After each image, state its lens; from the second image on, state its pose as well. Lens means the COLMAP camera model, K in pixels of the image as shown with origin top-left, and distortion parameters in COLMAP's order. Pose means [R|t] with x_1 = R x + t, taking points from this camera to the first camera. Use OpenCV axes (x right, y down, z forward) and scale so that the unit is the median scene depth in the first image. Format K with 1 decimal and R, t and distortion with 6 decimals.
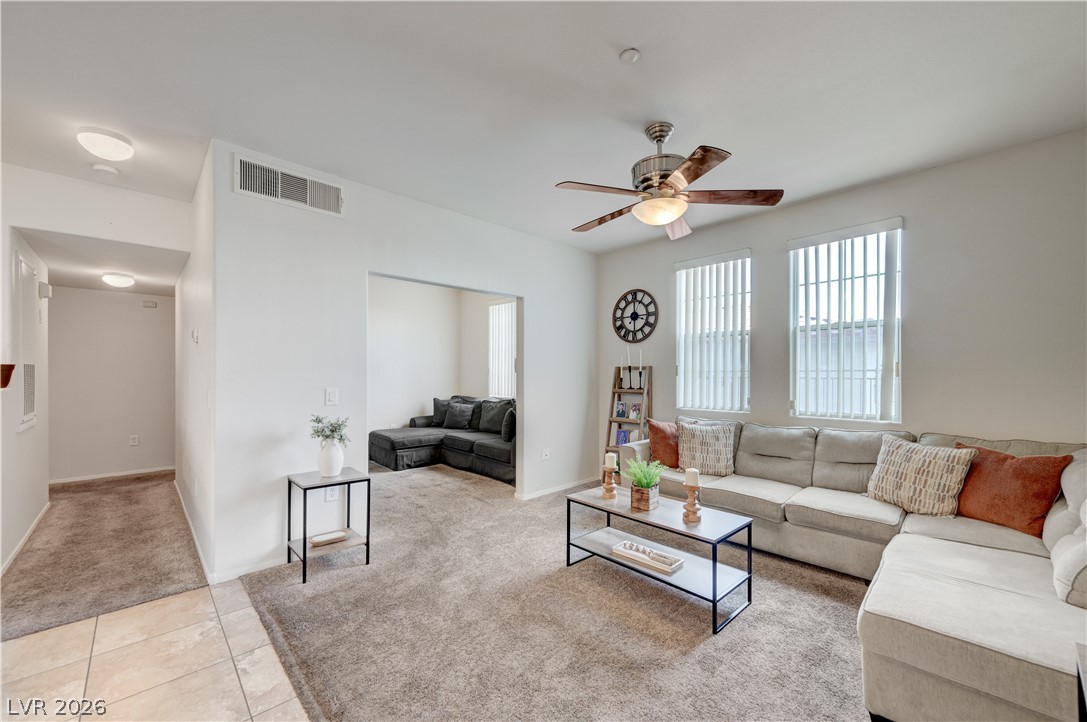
lens RADIAL K [[433.2, 0, 547.3], [0, 433.2, 369.3], [0, 0, 1]] dist [-0.001445, 0.000449]
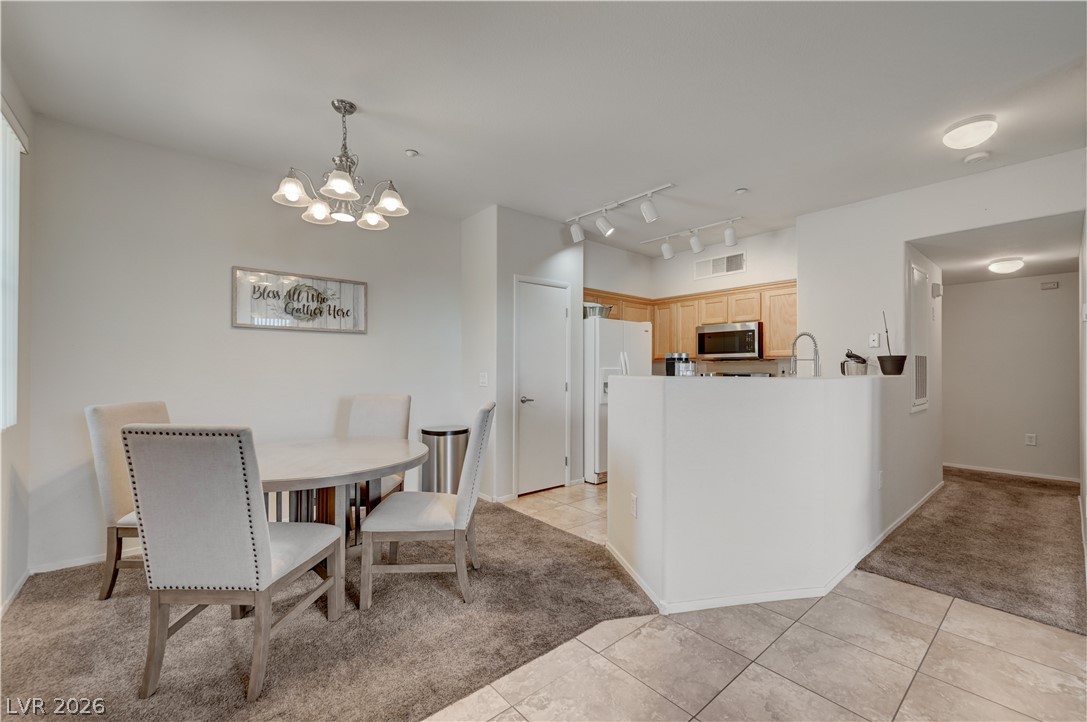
lens RADIAL K [[442.6, 0, 545.7], [0, 442.6, 366.8], [0, 0, 1]] dist [0.002451, 0.000668]
pose [[-0.075660, -0.004965, -0.997121, 0.067721], [0.004134, 0.999977, -0.005293, 0.019694], [0.997125, -0.004523, -0.075638, 0.090151]]
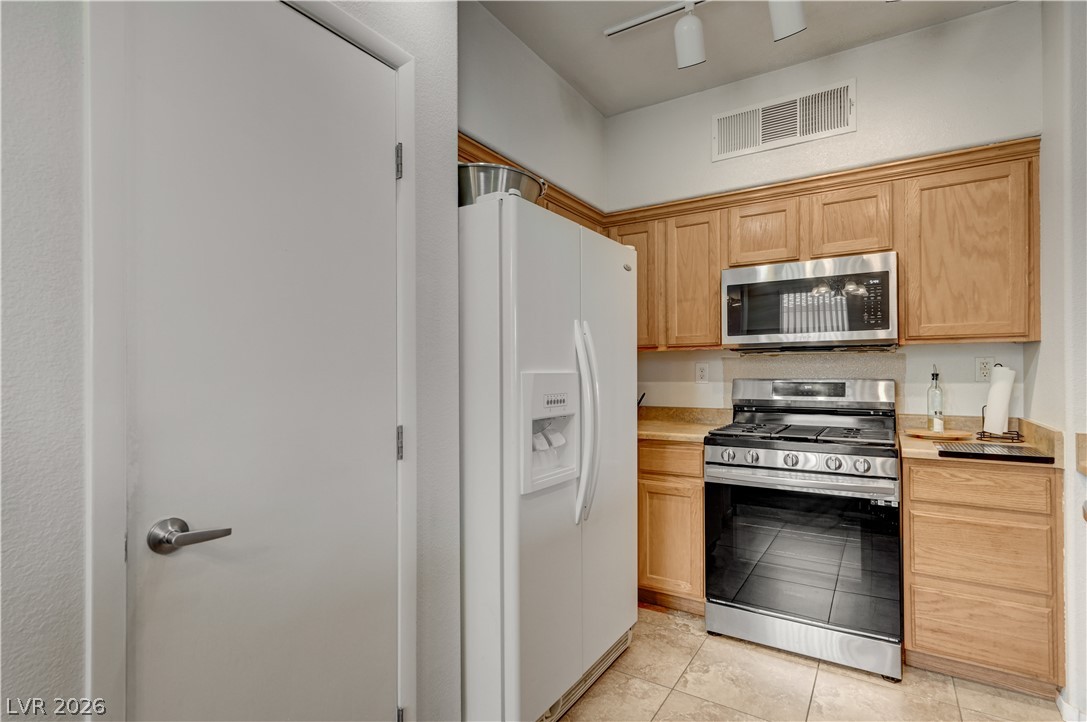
lens RADIAL K [[530.3, 0, 553.0], [0, 530.3, 370.2], [0, 0, 1]] dist [0.002345, 0.000402]
pose [[0.236073, -0.002856, -0.971731, -1.040564], [0.013816, 0.999904, 0.000417, 0.016248], [0.971637, -0.013524, 0.236090, 0.066099]]
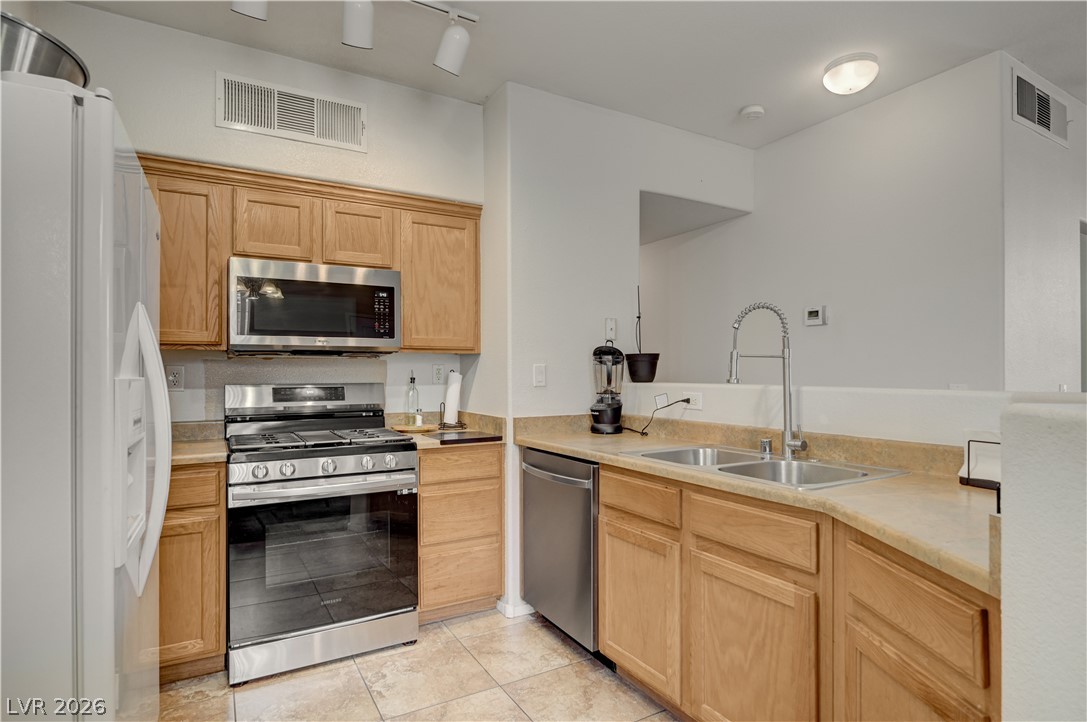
lens RADIAL K [[561.7, 0, 541.7], [0, 561.7, 371.6], [0, 0, 1]] dist [-0.023539, 0.002772]
pose [[0.969451, -0.004162, -0.245251, -1.228185], [0.005873, 0.999963, 0.006247, 0.013535], [0.245216, -0.007497, 0.969439, -0.125179]]
